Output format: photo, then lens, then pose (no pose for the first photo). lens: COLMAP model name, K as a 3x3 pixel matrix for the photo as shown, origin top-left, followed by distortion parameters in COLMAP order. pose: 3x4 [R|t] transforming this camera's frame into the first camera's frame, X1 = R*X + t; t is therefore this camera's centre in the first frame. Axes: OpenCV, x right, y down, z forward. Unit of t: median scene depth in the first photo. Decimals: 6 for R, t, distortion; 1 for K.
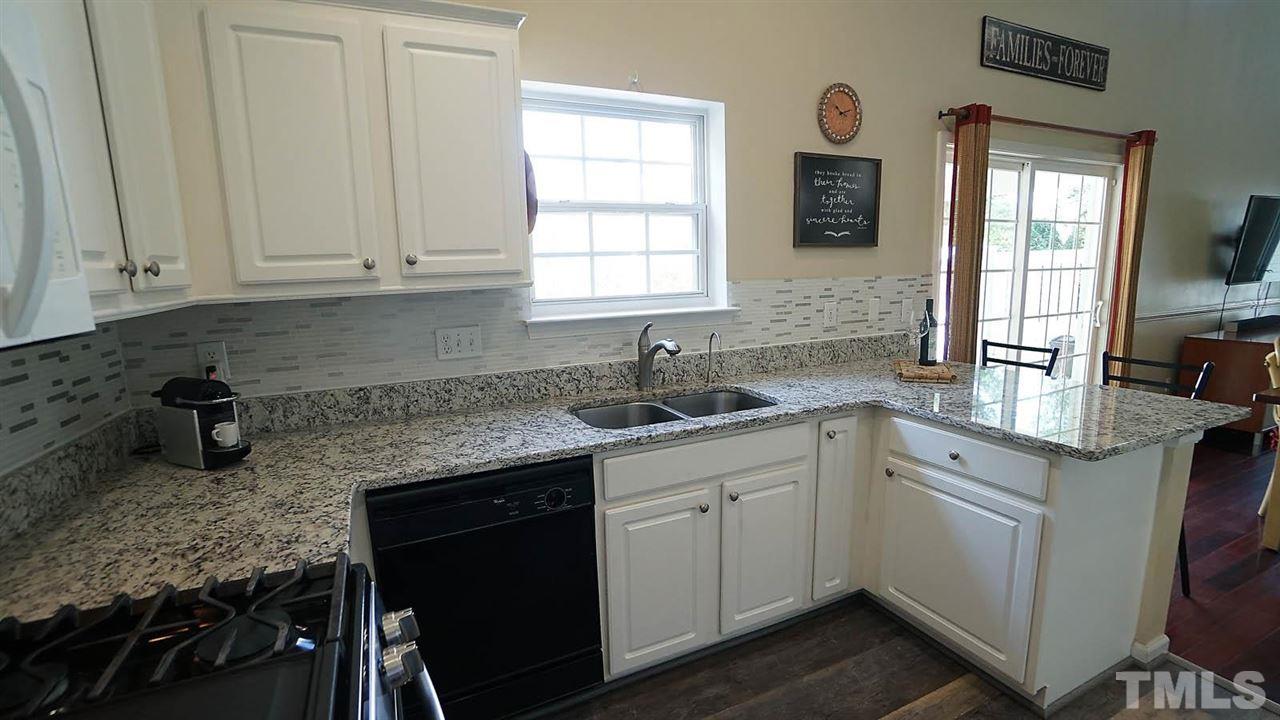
lens RADIAL K [[564.6, 0, 632.6], [0, 564.6, 357.5], [0, 0, 1]] dist [-0.069809, 0.025120]
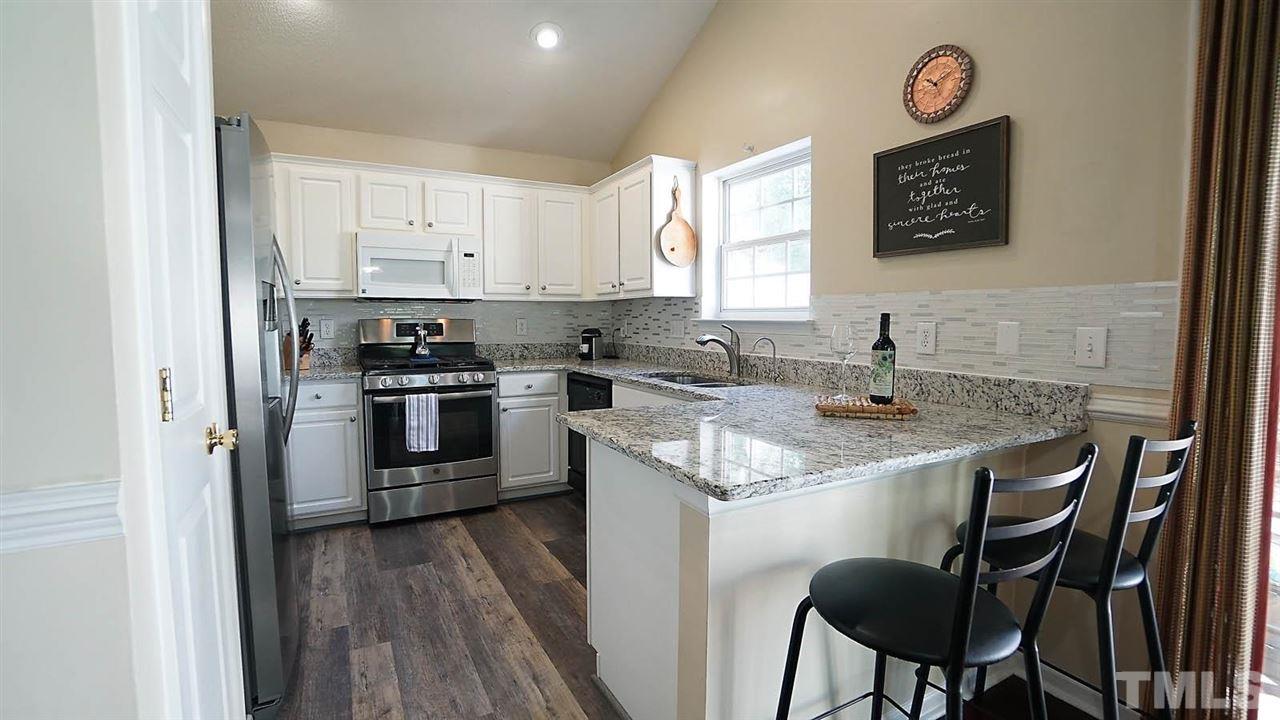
lens RADIAL K [[564.6, 0, 632.6], [0, 564.6, 357.5], [0, 0, 1]] dist [-0.069809, 0.025120]
pose [[0.065318, 0.095182, -0.993315, 1.250227], [-0.163917, 0.982942, 0.083410, -0.053498], [0.984309, 0.157373, 0.079806, 0.611052]]
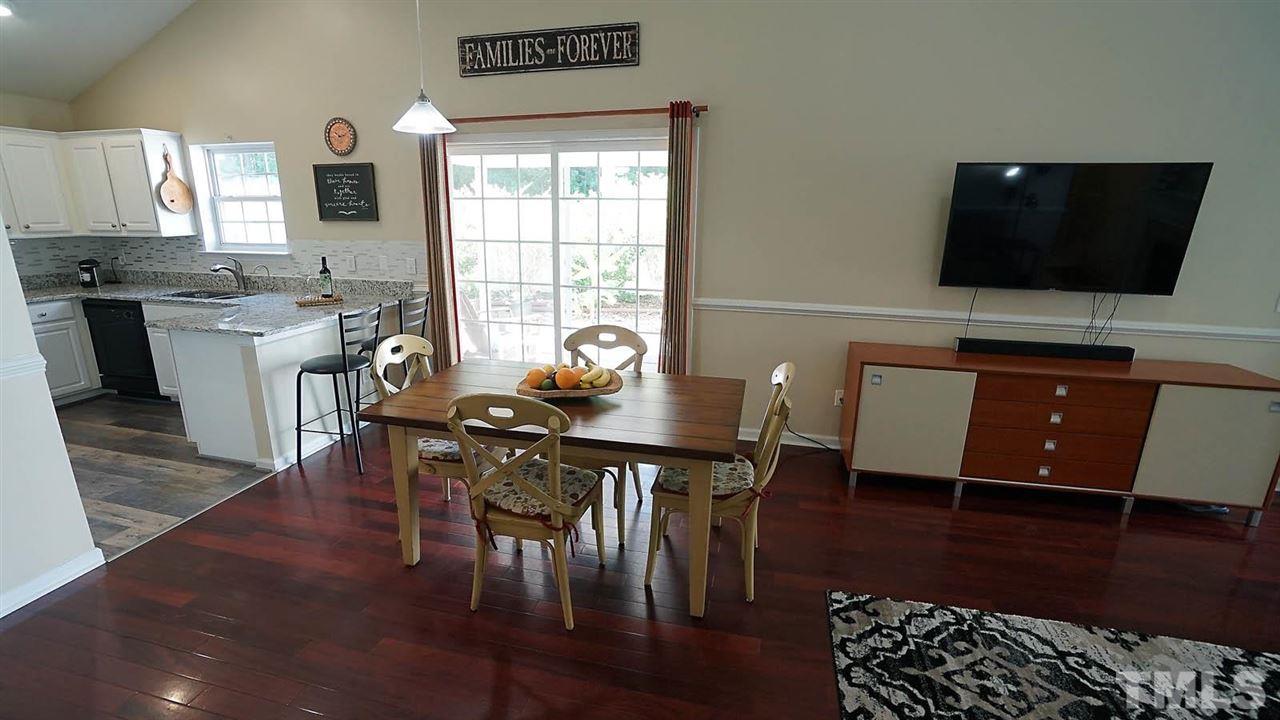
lens RADIAL K [[560.6, 0, 634.6], [0, 560.6, 358.0], [0, 0, 1]] dist [-0.065783, 0.023121]
pose [[0.786024, 0.192680, -0.587402, 2.245805], [-0.131851, 0.980575, 0.145215, -0.166728], [0.603972, -0.036693, 0.796161, 0.252030]]
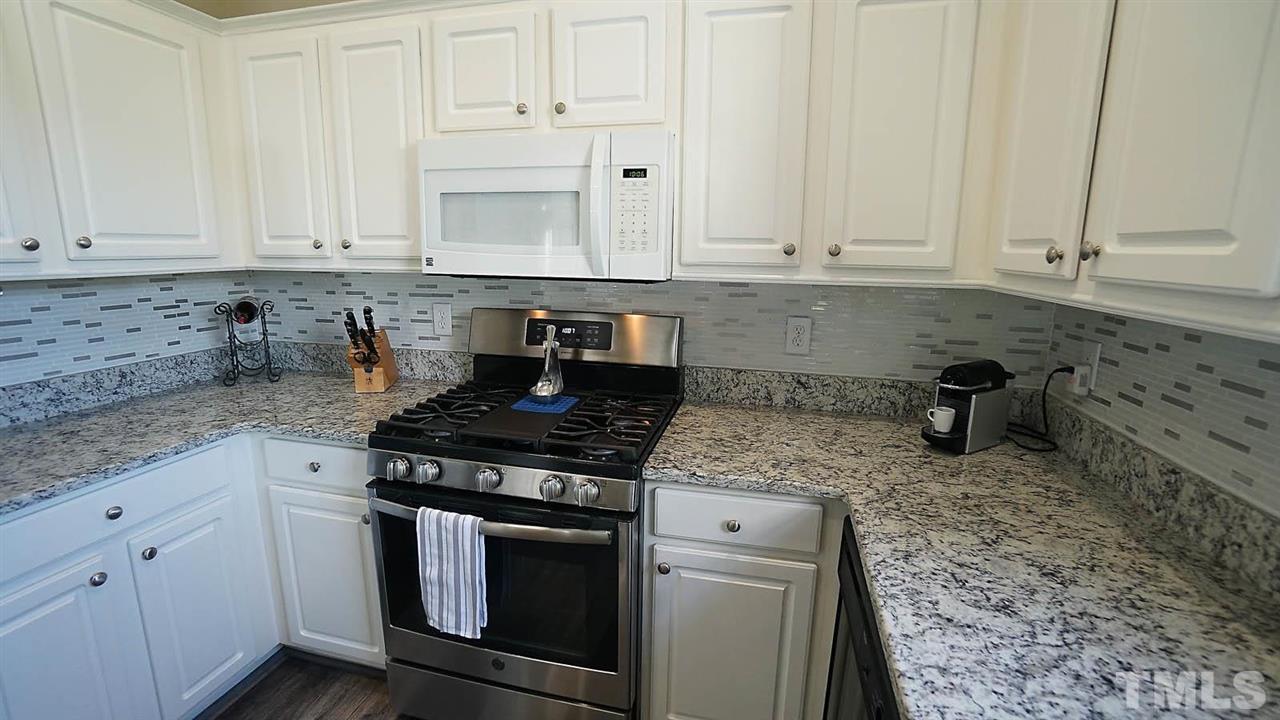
lens RADIAL K [[564.6, 0, 632.6], [0, 564.6, 357.5], [0, 0, 1]] dist [-0.069809, 0.025120]
pose [[-0.624389, 0.171814, -0.761983, 0.213076], [-0.121619, 0.942228, 0.312114, -0.126131], [0.771587, 0.287552, -0.567421, 0.662264]]
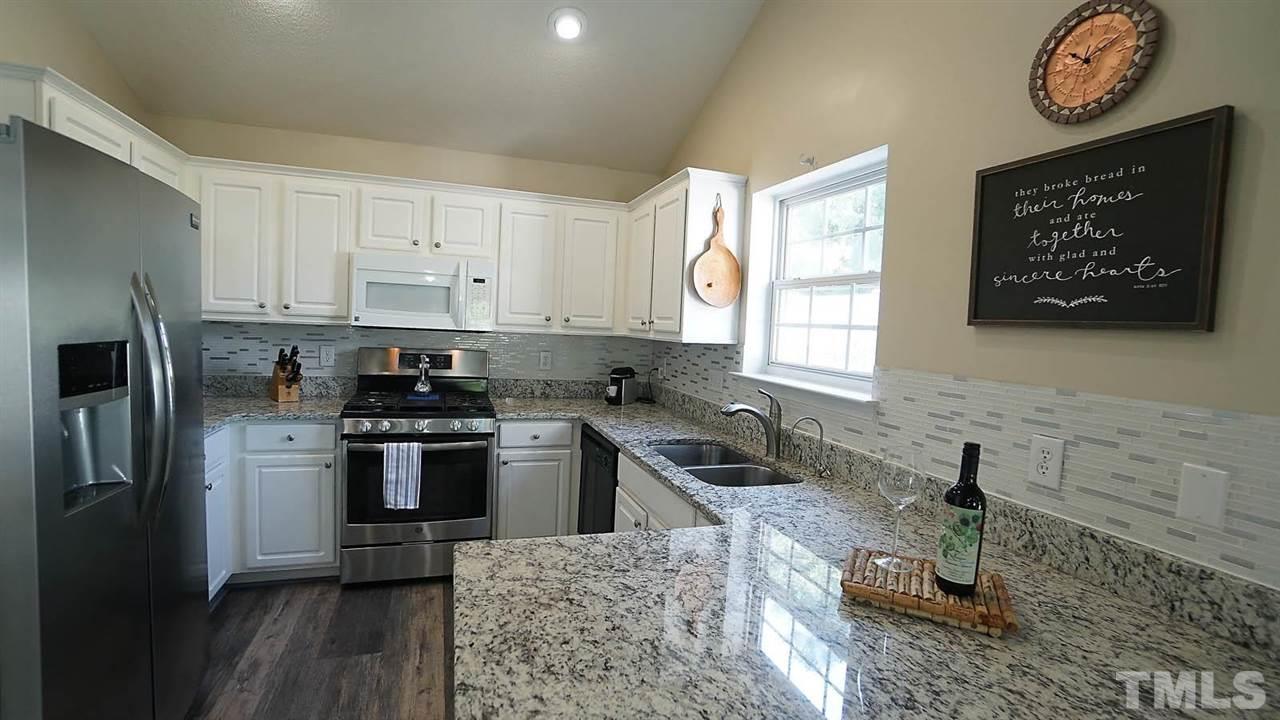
lens RADIAL K [[564.6, 0, 632.6], [0, 564.6, 357.5], [0, 0, 1]] dist [-0.069809, 0.025120]
pose [[-0.102926, 0.083374, -0.991189, 0.983619], [-0.206501, 0.972980, 0.103286, -0.160402], [0.973018, 0.215312, -0.082928, 0.752337]]
